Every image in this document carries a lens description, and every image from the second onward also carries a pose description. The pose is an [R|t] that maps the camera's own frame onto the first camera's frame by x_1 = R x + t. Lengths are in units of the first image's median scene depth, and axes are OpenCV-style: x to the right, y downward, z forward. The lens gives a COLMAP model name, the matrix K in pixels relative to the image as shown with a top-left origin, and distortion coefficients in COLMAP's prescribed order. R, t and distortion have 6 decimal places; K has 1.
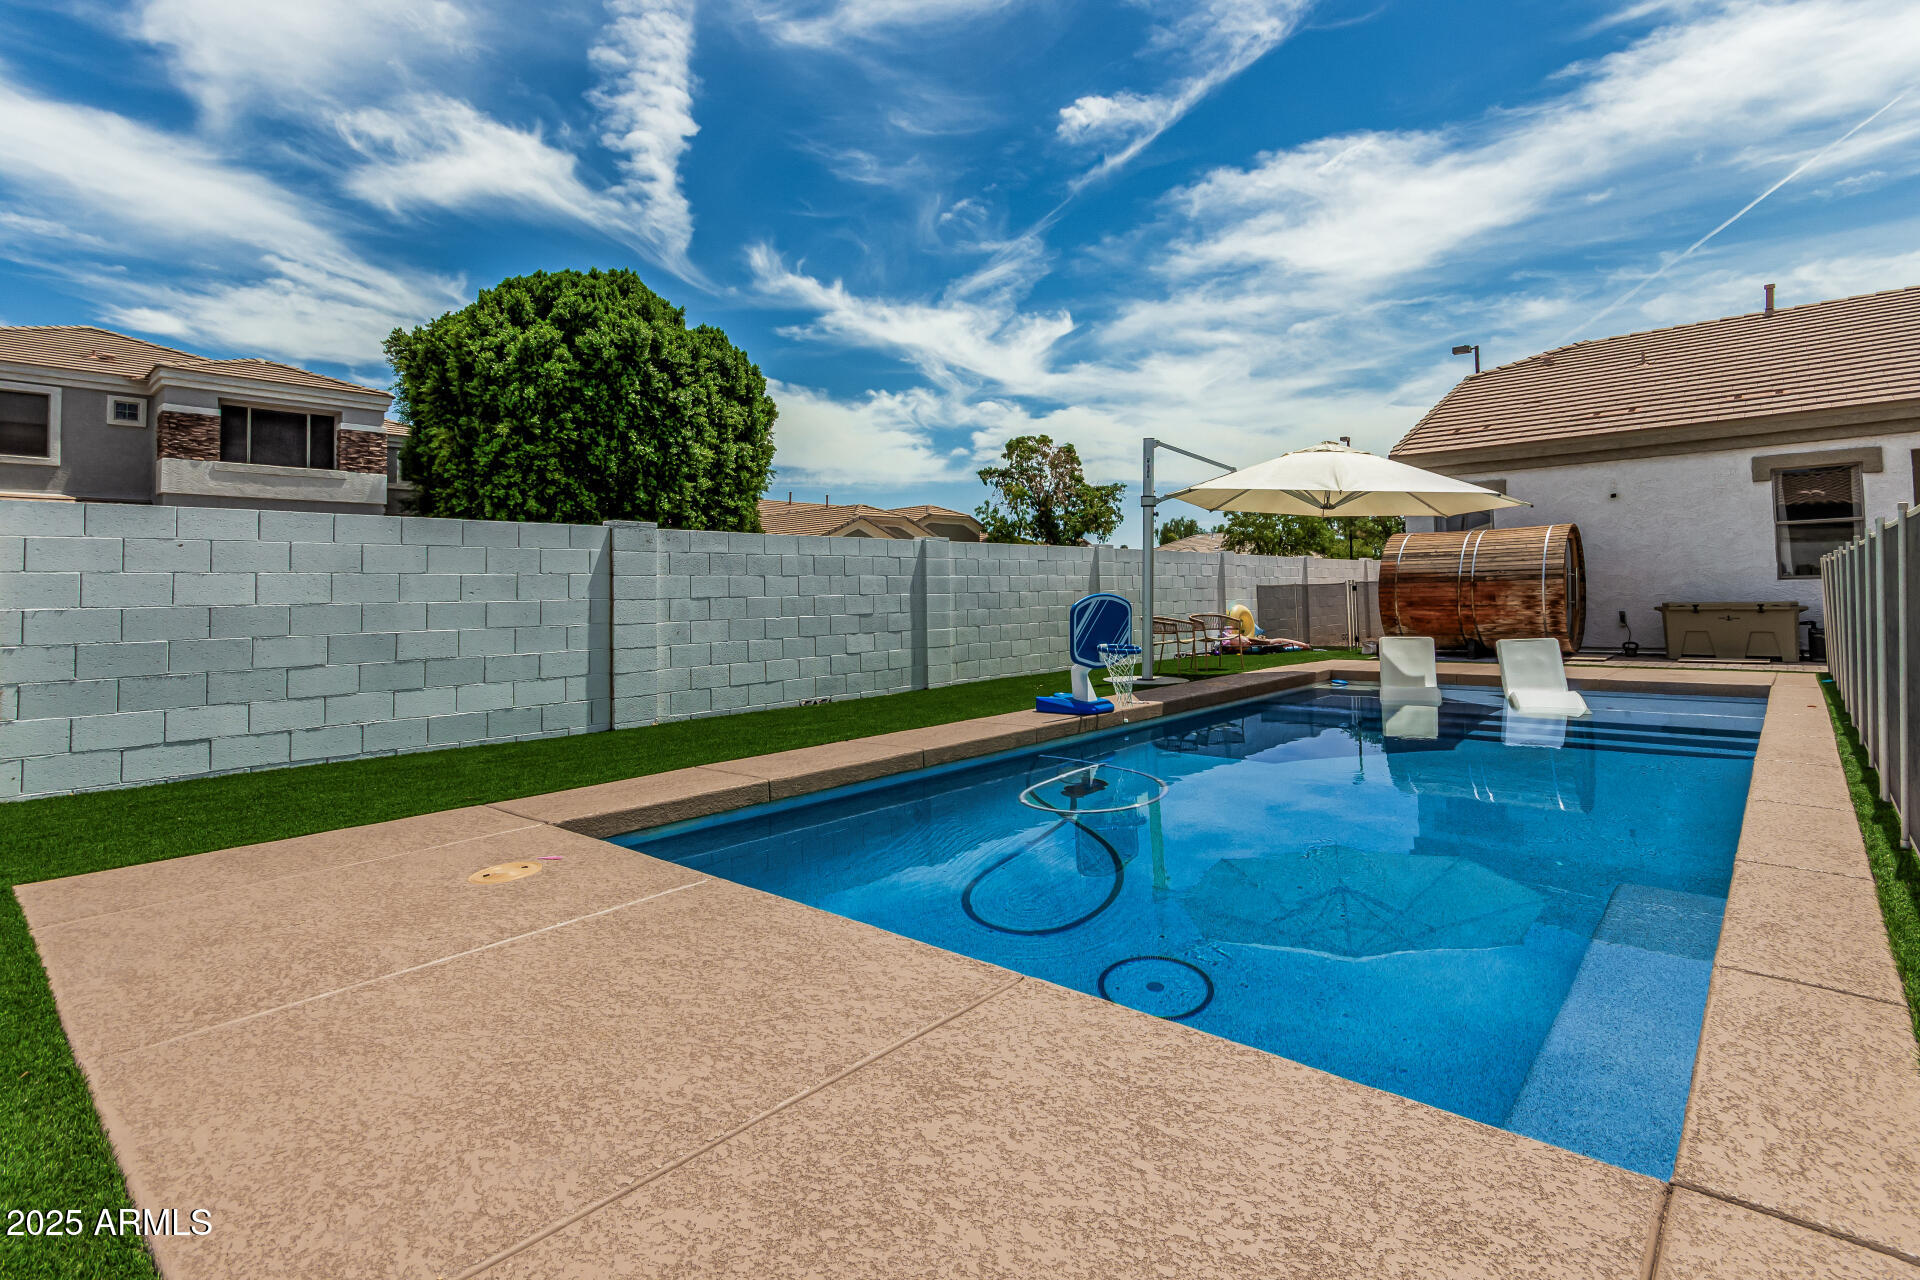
lens RADIAL K [[940.8, 0, 1046.8], [0, 940.8, 596.9], [0, 0, 1]] dist [0.005311, -0.000714]
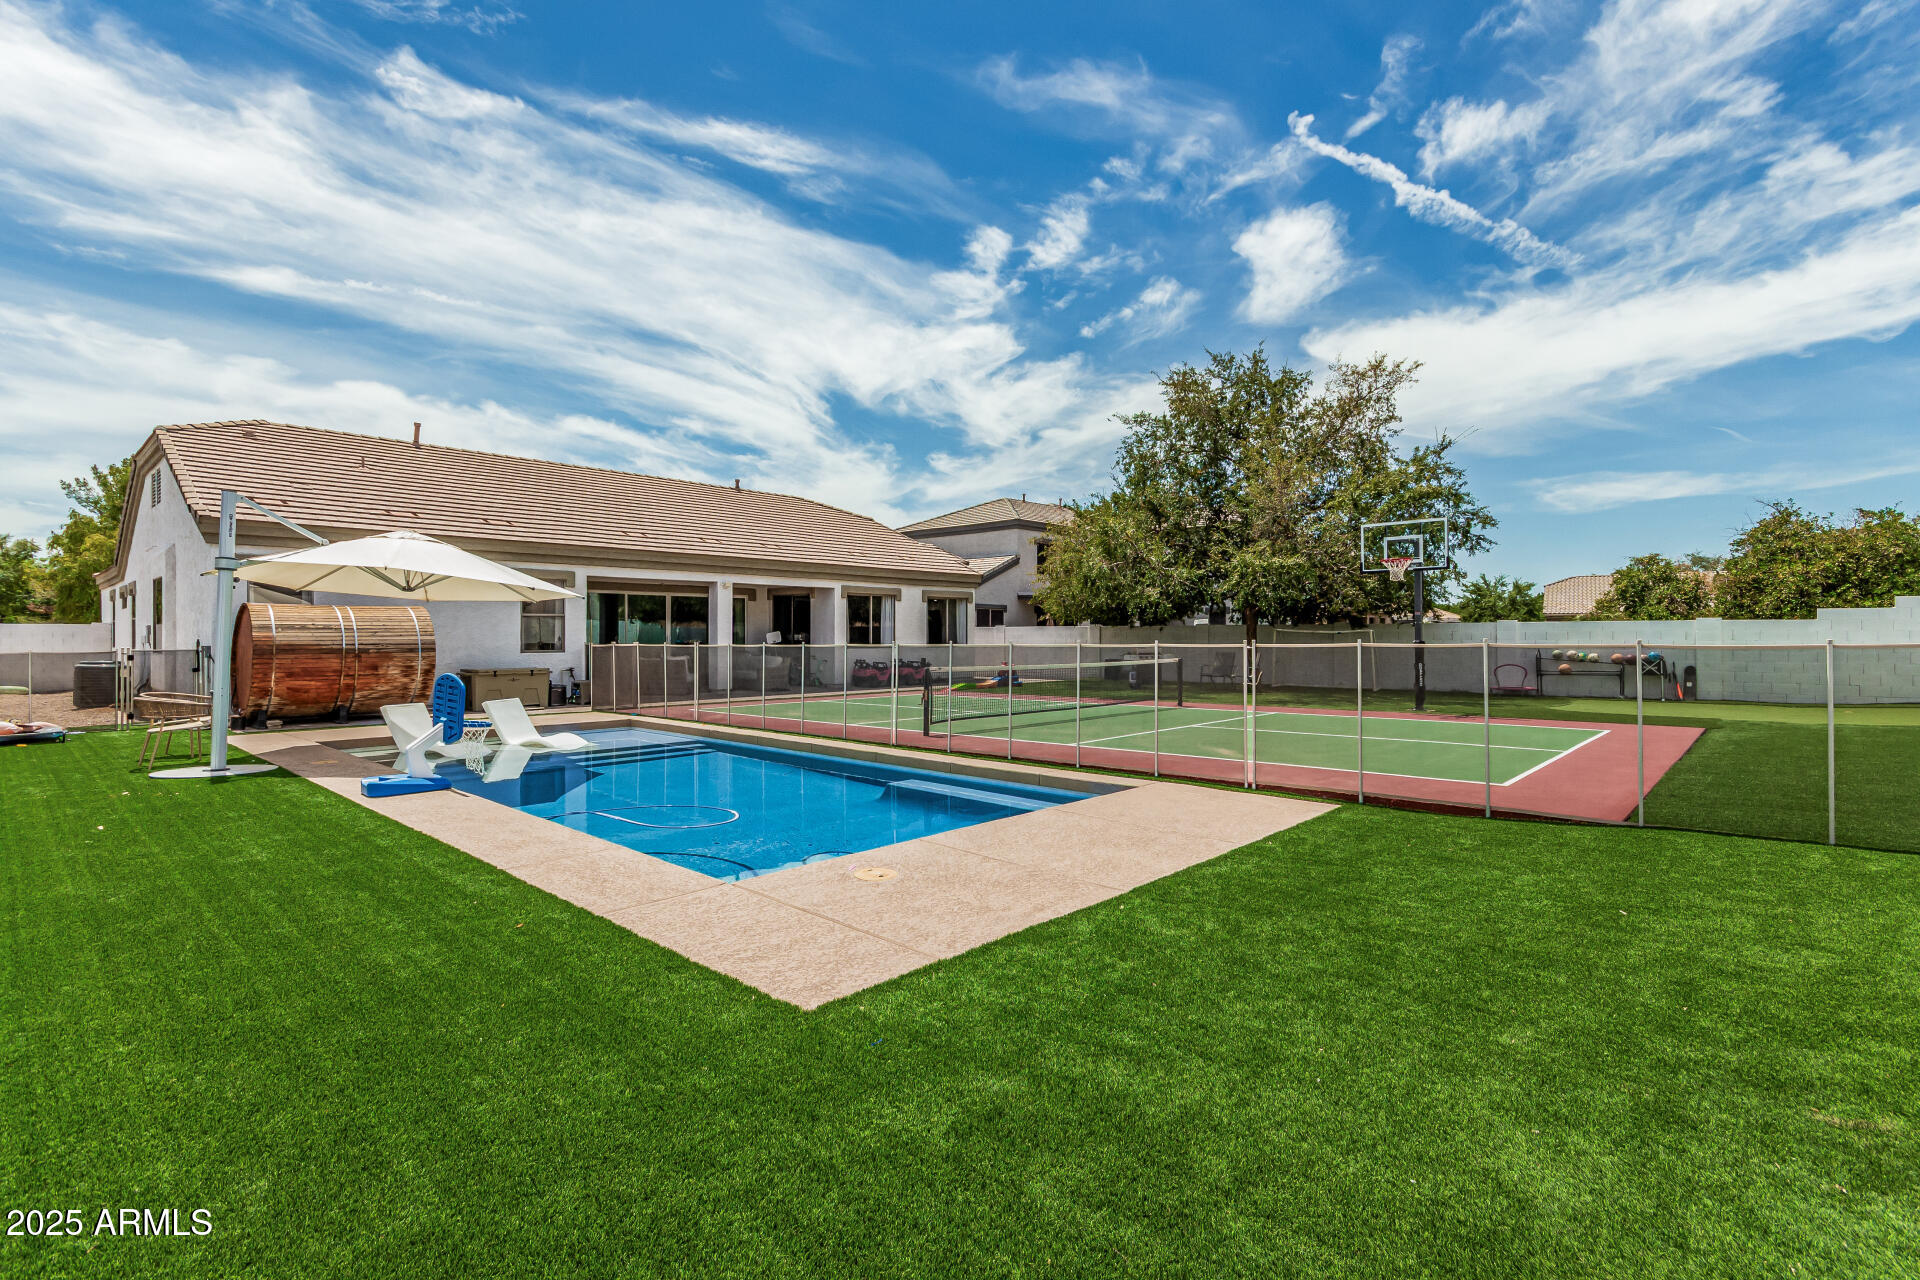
lens RADIAL K [[940.8, 0, 960.0], [0, 940.8, 635.2], [0, 0, 1]] dist [0.005311, -0.000714]
pose [[0.028426, 0.021010, 0.999375, -0.637268], [0.001584, 0.999777, -0.021063, -0.013146], [-0.999595, 0.002182, 0.028386, 0.259525]]
